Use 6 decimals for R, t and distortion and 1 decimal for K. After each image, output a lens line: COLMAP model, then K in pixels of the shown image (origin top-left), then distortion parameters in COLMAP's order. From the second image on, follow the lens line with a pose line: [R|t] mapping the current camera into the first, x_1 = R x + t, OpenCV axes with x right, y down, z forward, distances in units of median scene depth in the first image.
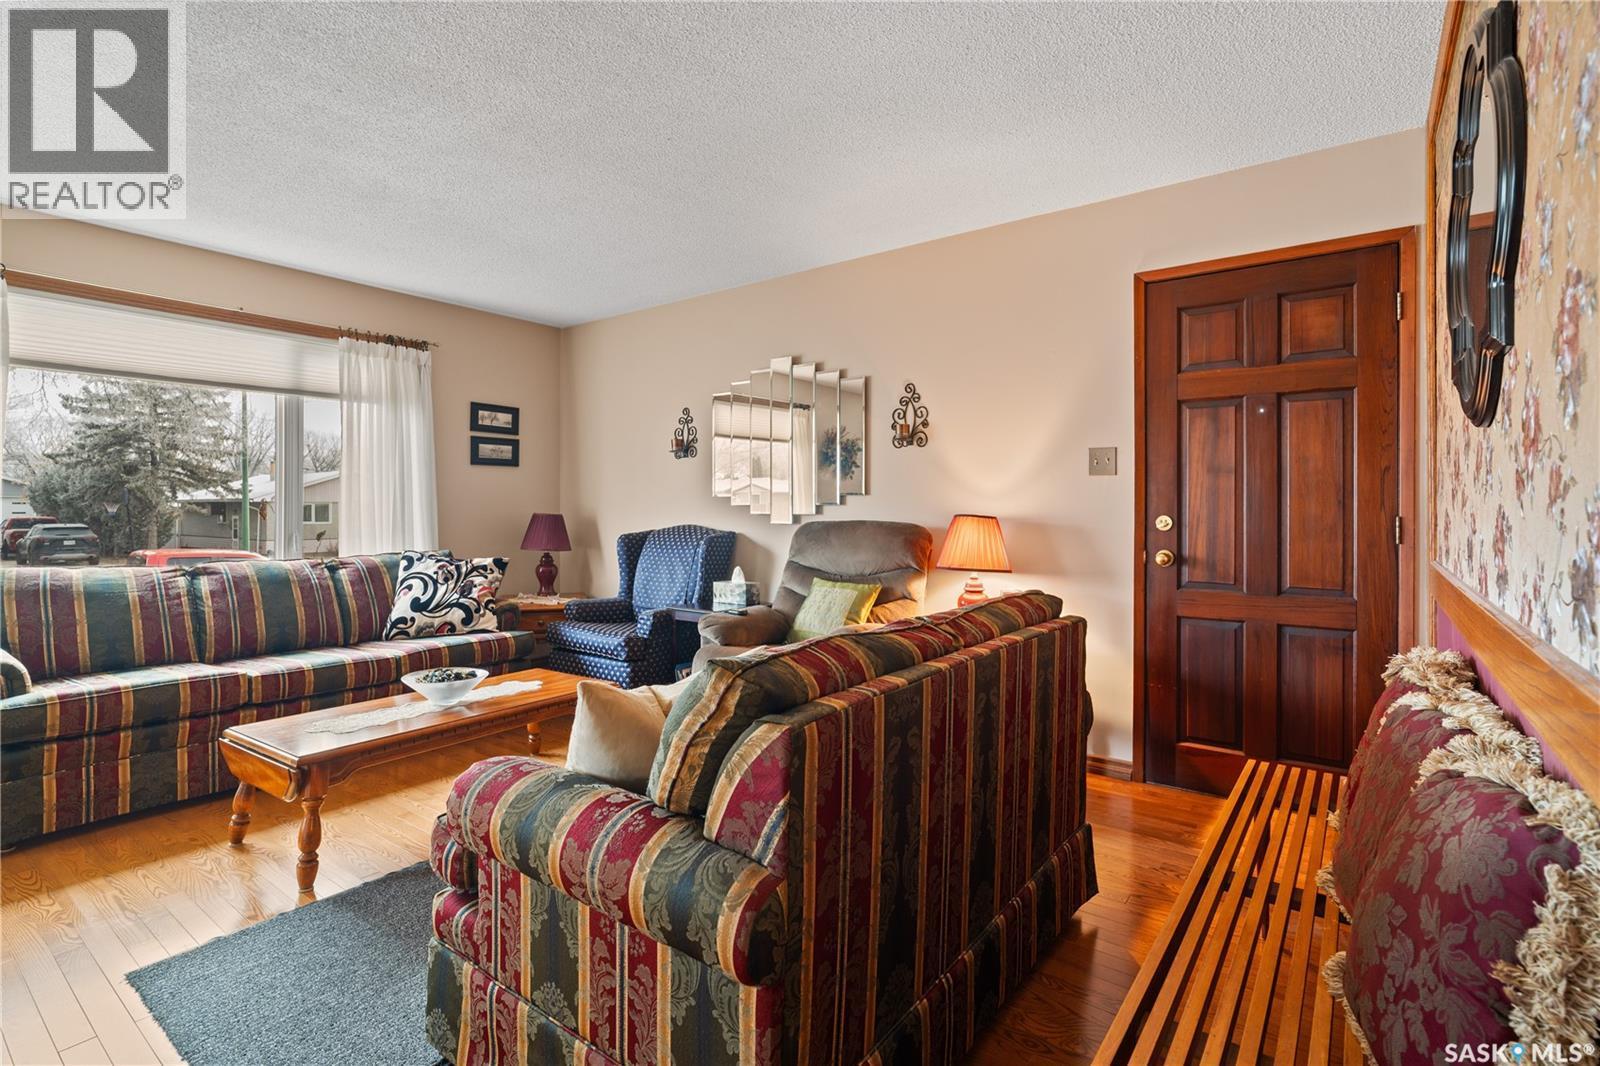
lens RADIAL K [[773.1, 0, 803.4], [0, 773.1, 520.0], [0, 0, 1]] dist [-0.008134, 0.002976]
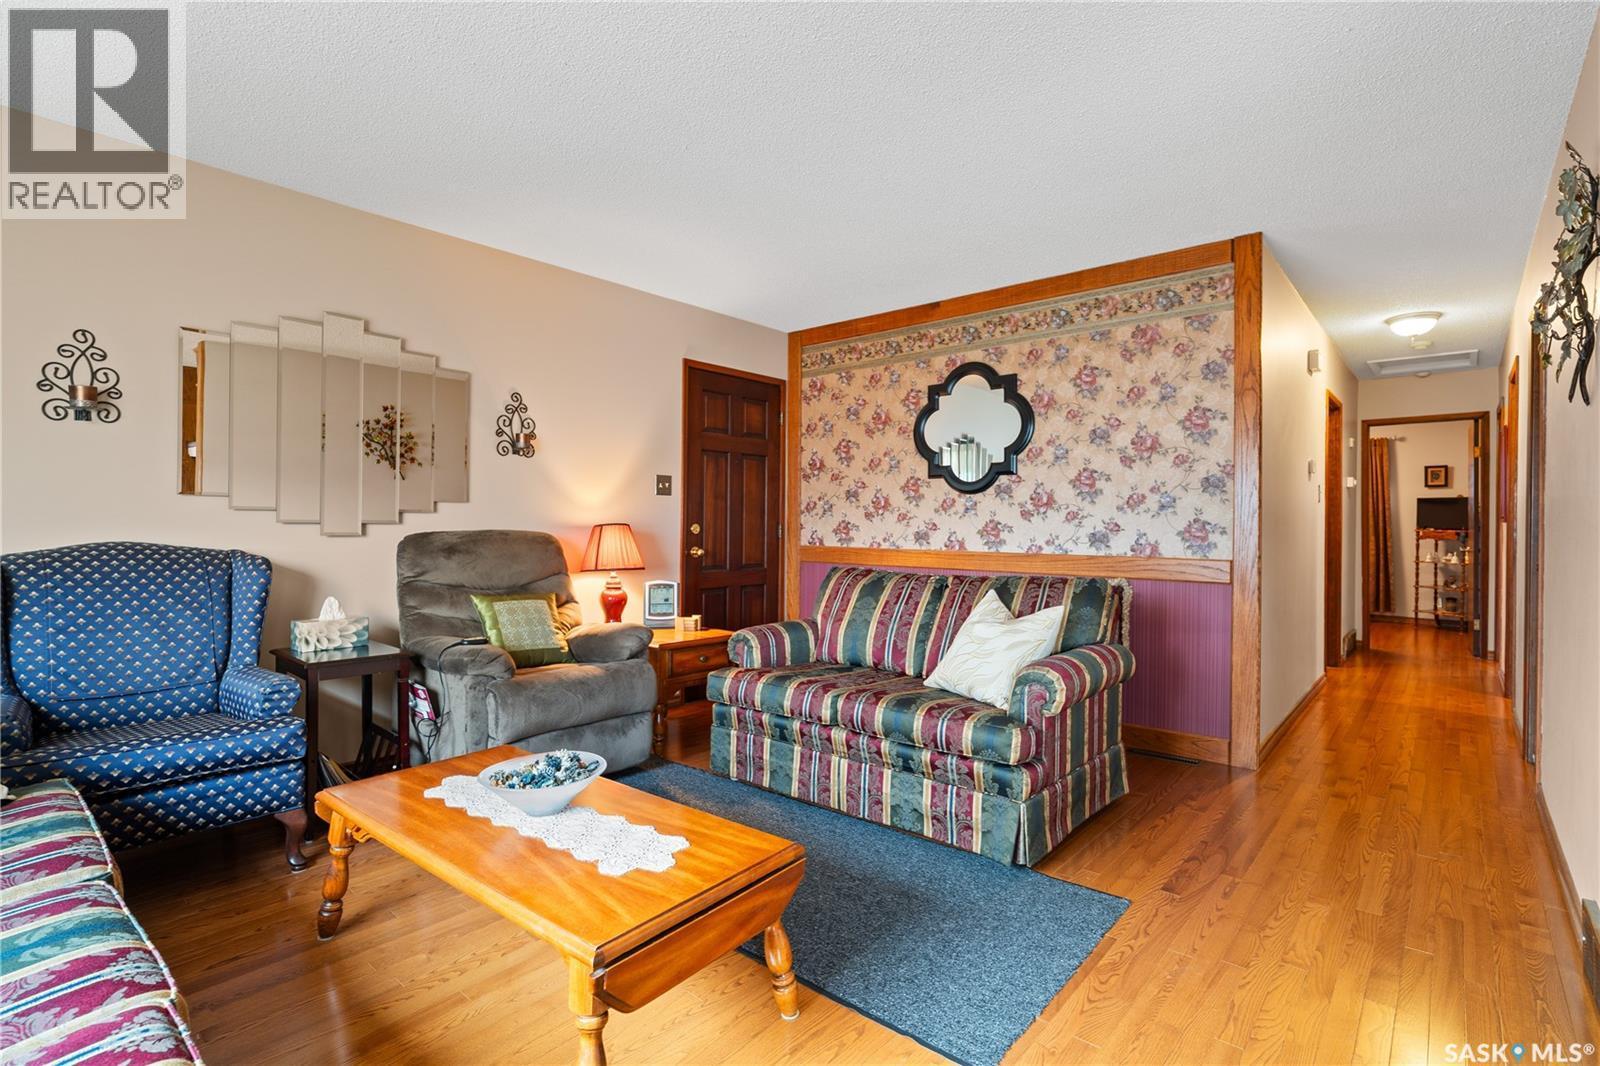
lens RADIAL K [[773.1, 0, 801.5], [0, 773.1, 530.0], [0, 0, 1]] dist [-0.008134, 0.002976]
pose [[0.076177, -0.007906, 0.997063, -0.844755], [0.005488, 0.999957, 0.007510, -0.003775], [-0.997079, 0.004900, 0.076217, 0.560038]]
